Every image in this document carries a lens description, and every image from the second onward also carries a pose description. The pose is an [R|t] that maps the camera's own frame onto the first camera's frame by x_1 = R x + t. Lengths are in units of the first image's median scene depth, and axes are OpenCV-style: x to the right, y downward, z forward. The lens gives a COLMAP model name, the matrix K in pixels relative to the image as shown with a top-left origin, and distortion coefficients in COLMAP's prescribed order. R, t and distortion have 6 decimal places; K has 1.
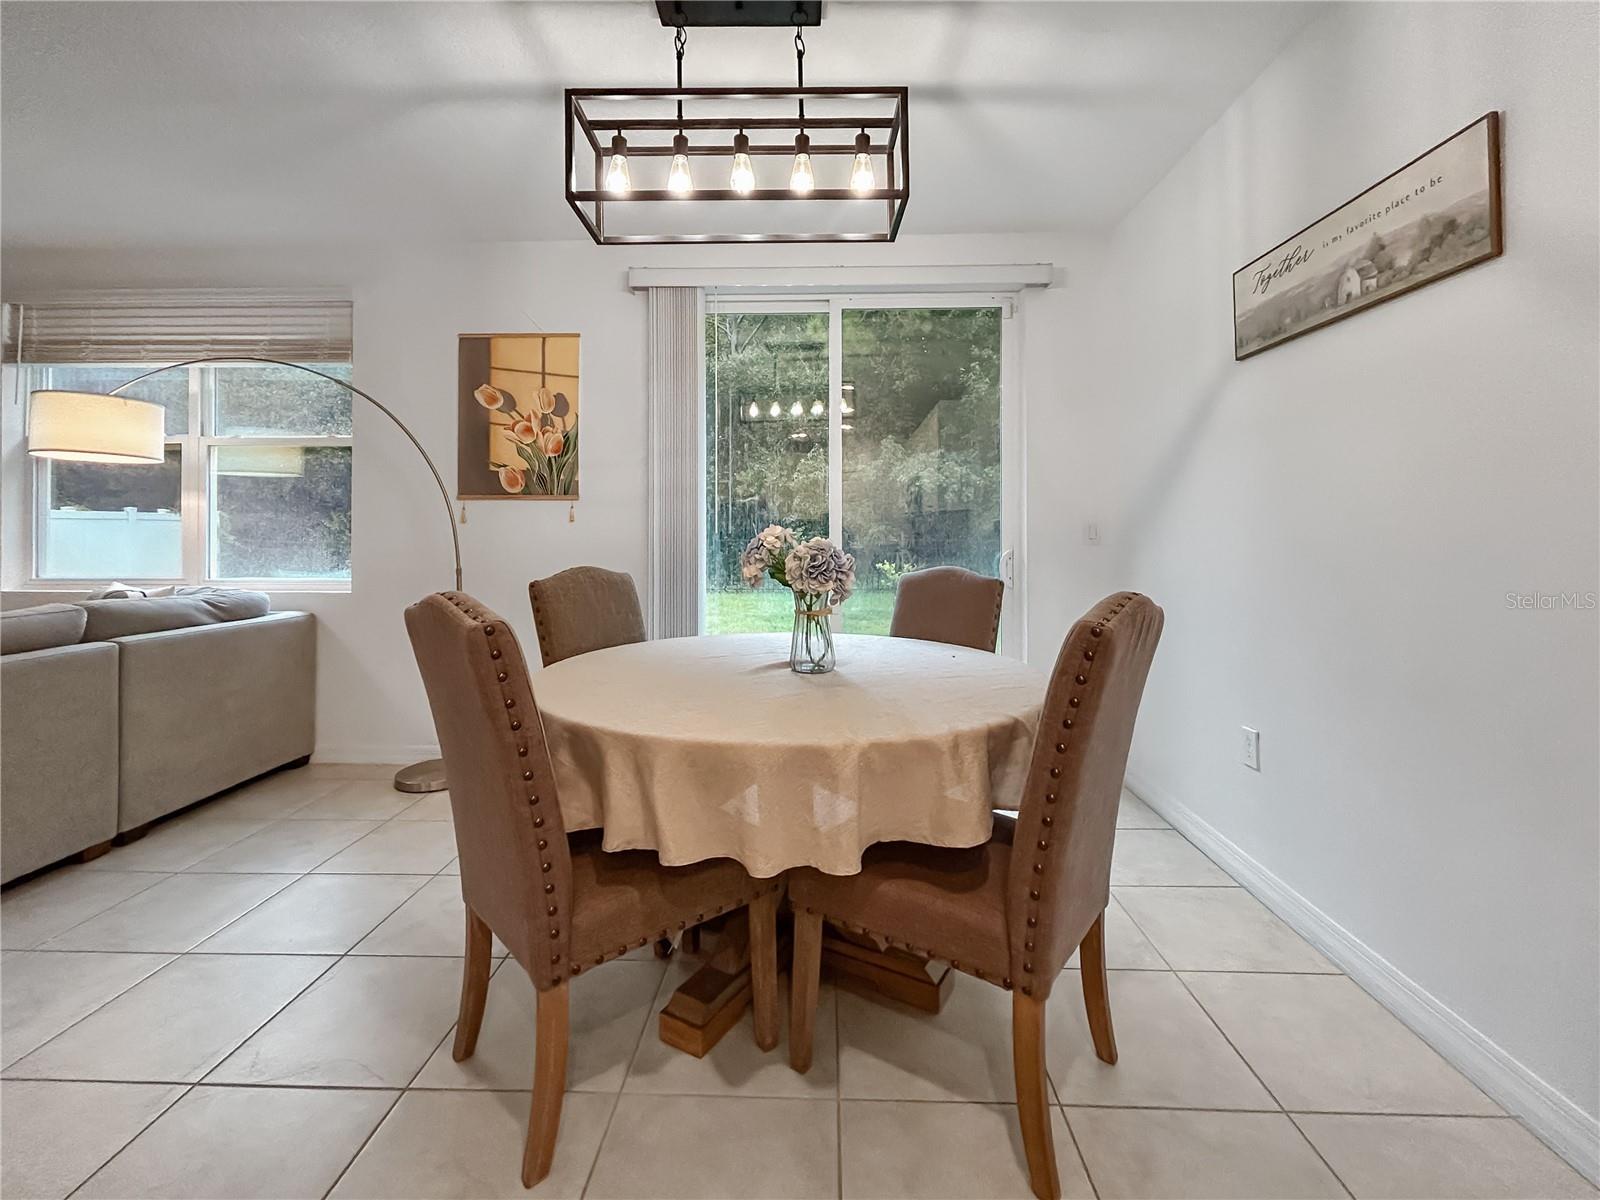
lens RADIAL K [[680.1, 0, 801.9], [0, 680.1, 534.3], [0, 0, 1]] dist [-0.001020, 0.000070]
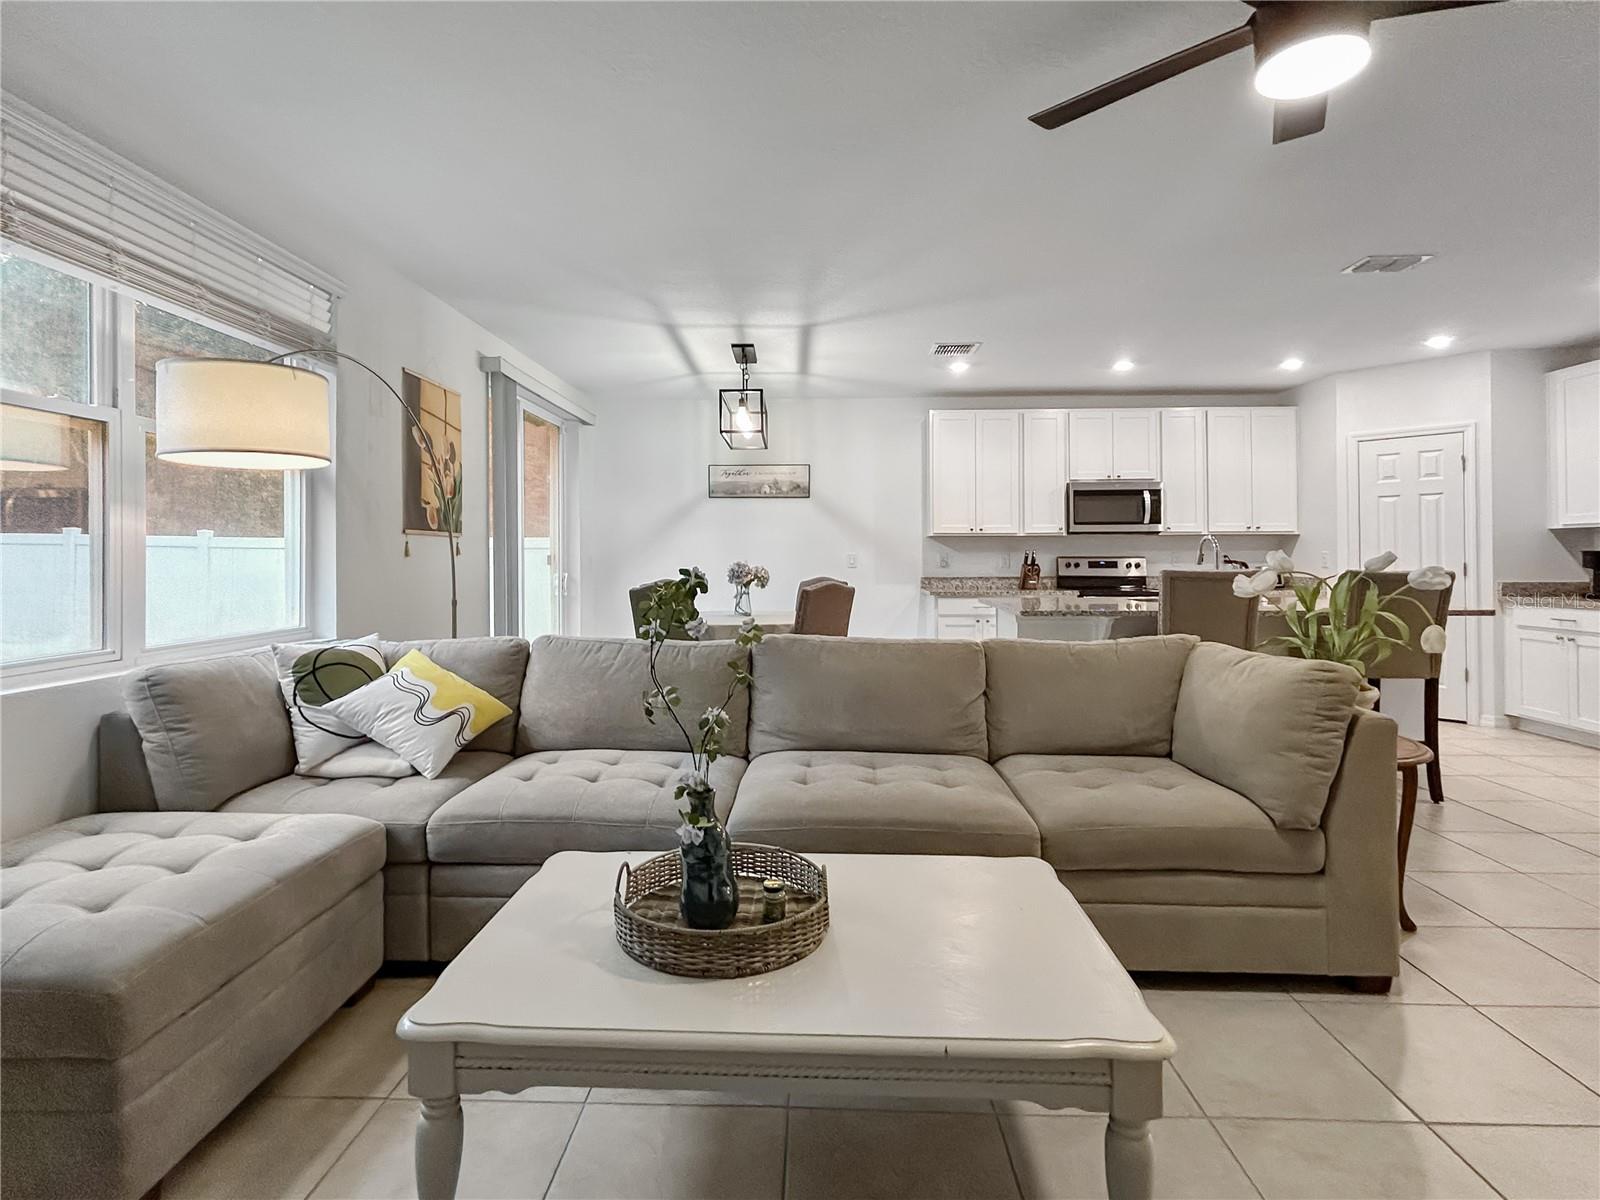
lens RADIAL K [[798.1, 0, 791.7], [0, 798.1, 550.7], [0, 0, 1]] dist [0.000888, 0.000747]
pose [[0.019626, 0.008309, 0.999773, -1.665584], [0.009039, 0.999923, -0.008488, -0.011516], [-0.999767, 0.009204, 0.019550, 0.413052]]
